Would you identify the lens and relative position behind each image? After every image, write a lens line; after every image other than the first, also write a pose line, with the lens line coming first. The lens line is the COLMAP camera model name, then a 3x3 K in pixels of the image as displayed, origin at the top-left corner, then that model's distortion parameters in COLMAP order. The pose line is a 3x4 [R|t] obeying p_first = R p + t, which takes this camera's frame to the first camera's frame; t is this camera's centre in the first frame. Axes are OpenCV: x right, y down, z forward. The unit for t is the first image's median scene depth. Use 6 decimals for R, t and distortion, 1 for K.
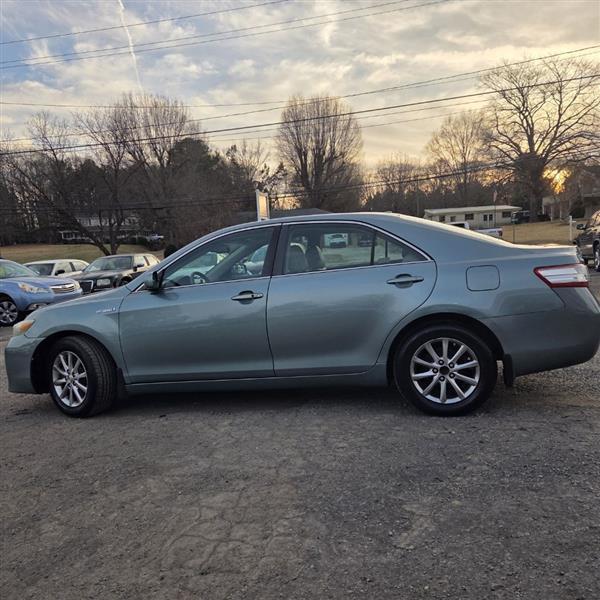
lens RADIAL K [[538.2, 0, 296.1], [0, 538.2, 307.9], [0, 0, 1]] dist [0.072852, -0.019520]
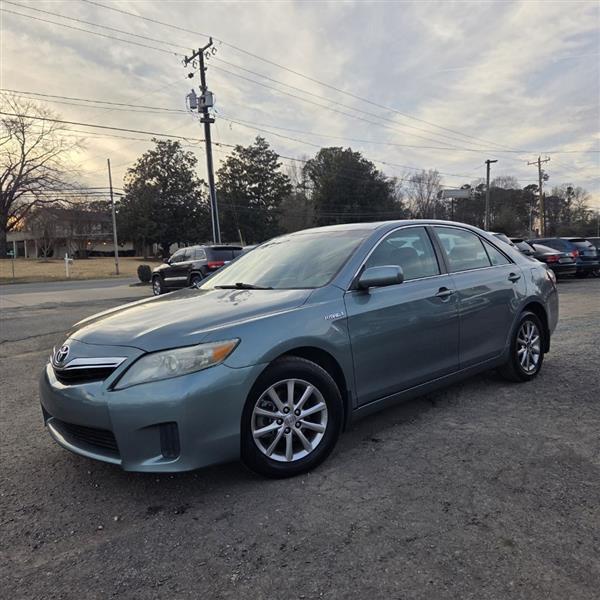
lens RADIAL K [[543.2, 0, 292.7], [0, 543.2, 299.0], [0, 0, 1]] dist [0.078835, -0.025070]
pose [[0.561484, -0.012336, 0.827396, -0.085130], [0.086760, 0.995255, -0.044039, 0.000772], [-0.822927, 0.096512, 0.559890, 0.051660]]
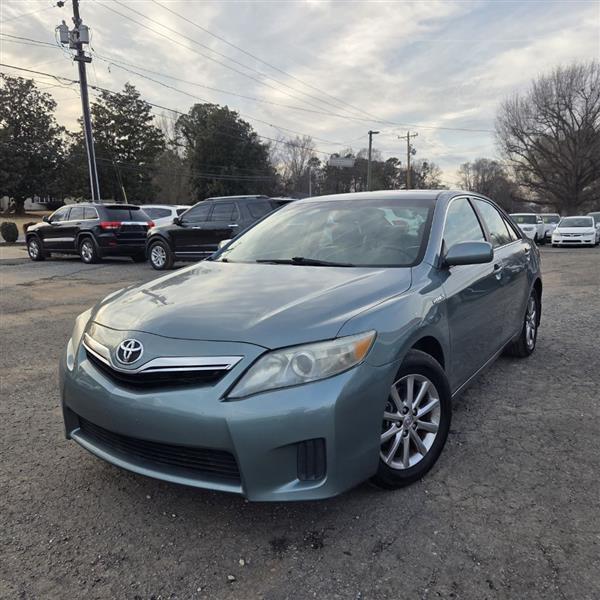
lens RADIAL K [[544.5, 0, 298.1], [0, 544.5, 298.1], [0, 0, 1]] dist [0.088036, -0.072266]
pose [[0.334686, -0.066883, 0.939953, -0.087433], [0.081828, 0.995773, 0.041719, -0.003296], [-0.938770, 0.062952, 0.338744, 0.078181]]
